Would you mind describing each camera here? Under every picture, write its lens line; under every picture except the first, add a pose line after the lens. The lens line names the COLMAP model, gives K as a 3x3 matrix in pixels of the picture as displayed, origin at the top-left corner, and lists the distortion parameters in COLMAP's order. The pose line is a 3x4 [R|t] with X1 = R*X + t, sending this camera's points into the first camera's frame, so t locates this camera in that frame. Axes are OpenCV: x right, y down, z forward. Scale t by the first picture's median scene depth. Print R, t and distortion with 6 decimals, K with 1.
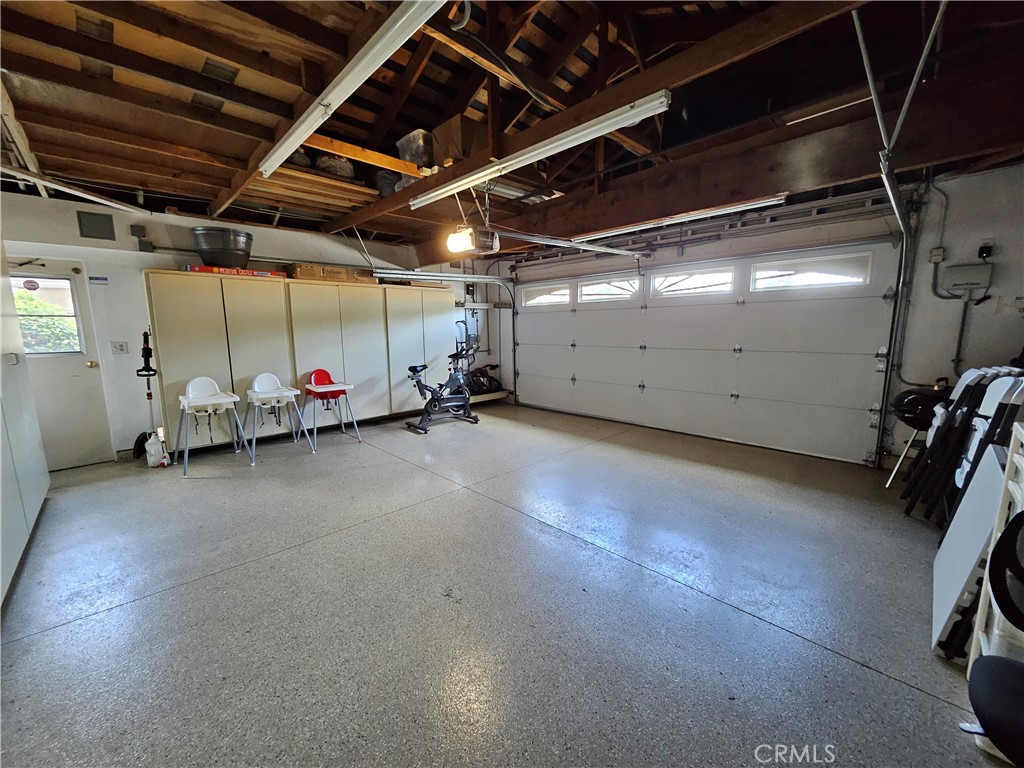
lens RADIAL K [[402.3, 0, 511.2], [0, 402.3, 387.2], [0, 0, 1]] dist [0.000543, -0.000212]
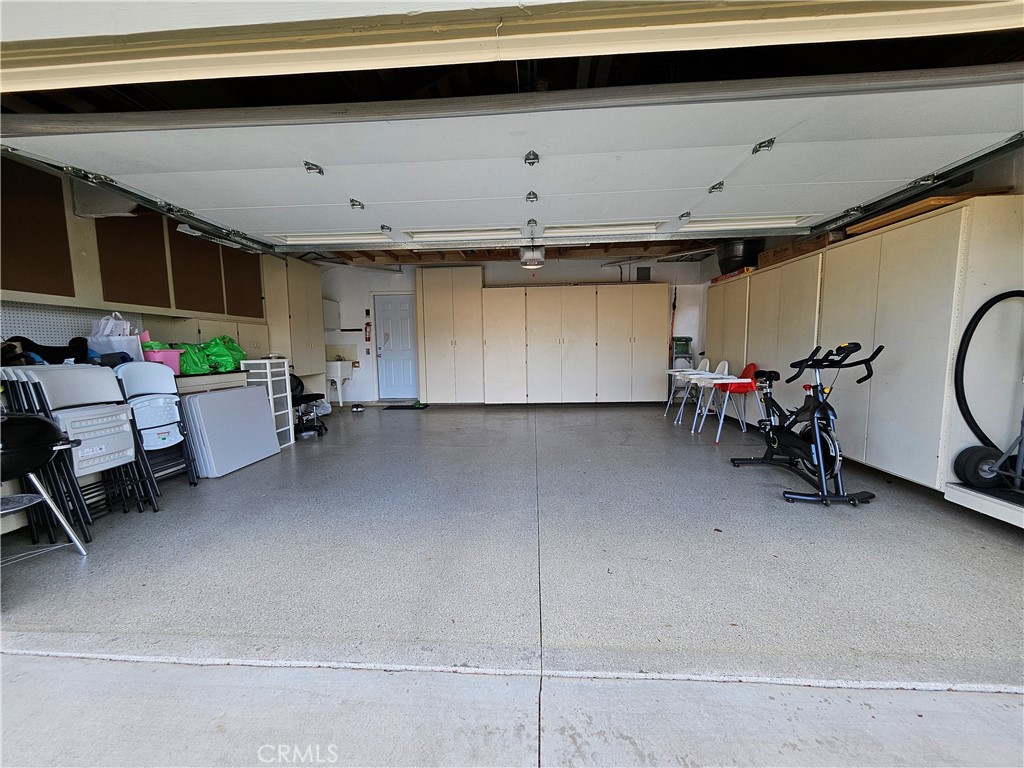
lens RADIAL K [[402.3, 0, 511.2], [0, 402.3, 387.2], [0, 0, 1]] dist [0.000543, -0.000212]
pose [[-0.728812, 0.094945, -0.678099, 0.543292], [-0.076142, 0.972959, 0.218067, -0.143656], [0.680467, 0.210562, -0.701875, 1.215610]]
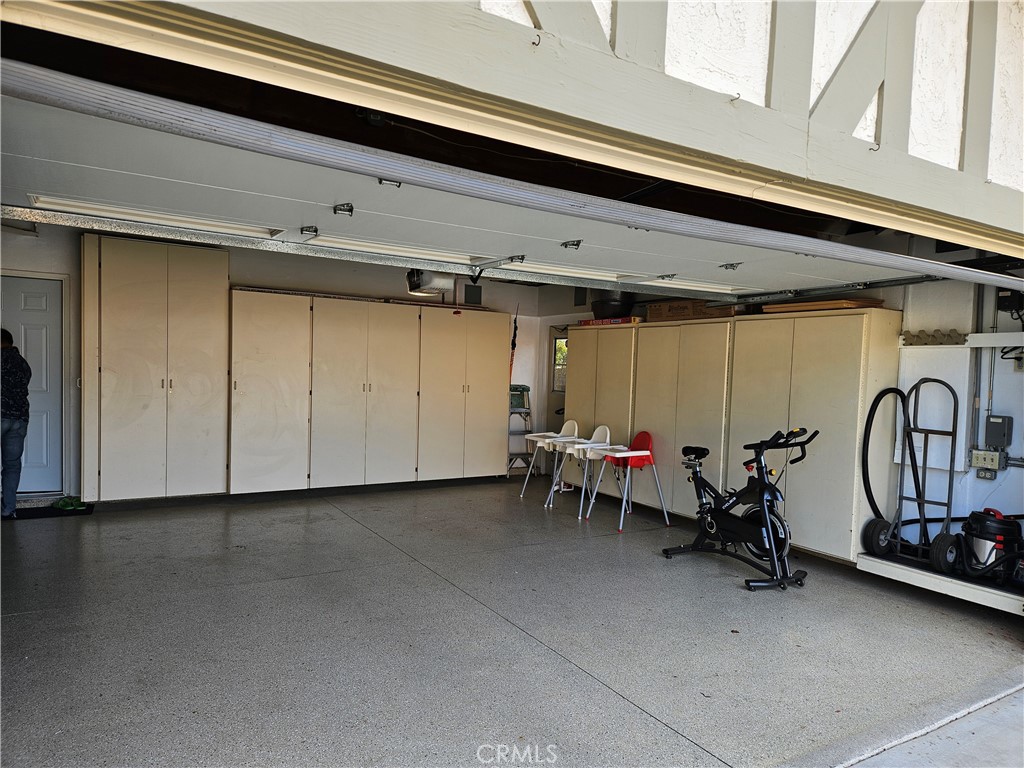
lens RADIAL K [[680.0, 0, 525.9], [0, 680.0, 400.3], [0, 0, 1]] dist [0.084501, -0.070167]
pose [[-0.201185, 0.050924, -0.978229, 0.838505], [-0.176457, 0.980427, 0.087329, -0.171192], [0.963529, 0.190184, -0.188262, 0.957567]]
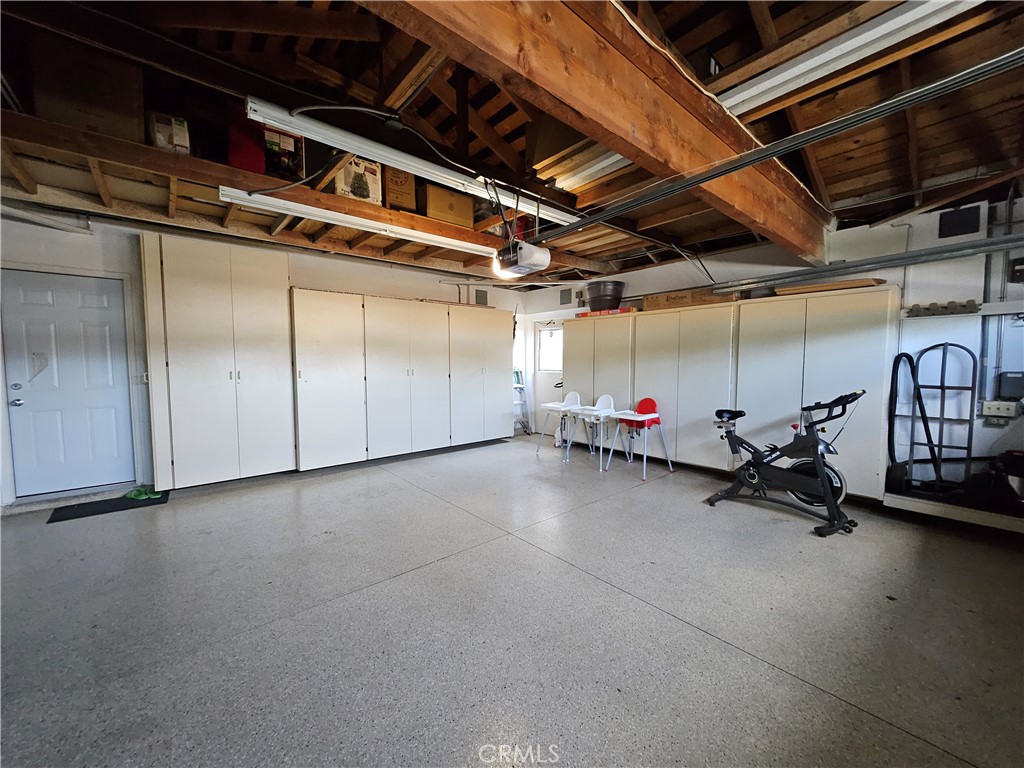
lens RADIAL K [[402.3, 0, 511.2], [0, 402.3, 387.2], [0, 0, 1]] dist [0.000543, -0.000212]
pose [[-0.049876, 0.075527, -0.995896, 0.501710], [-0.146955, 0.985729, 0.082116, -0.097243], [0.987885, 0.150447, -0.038065, 0.656886]]
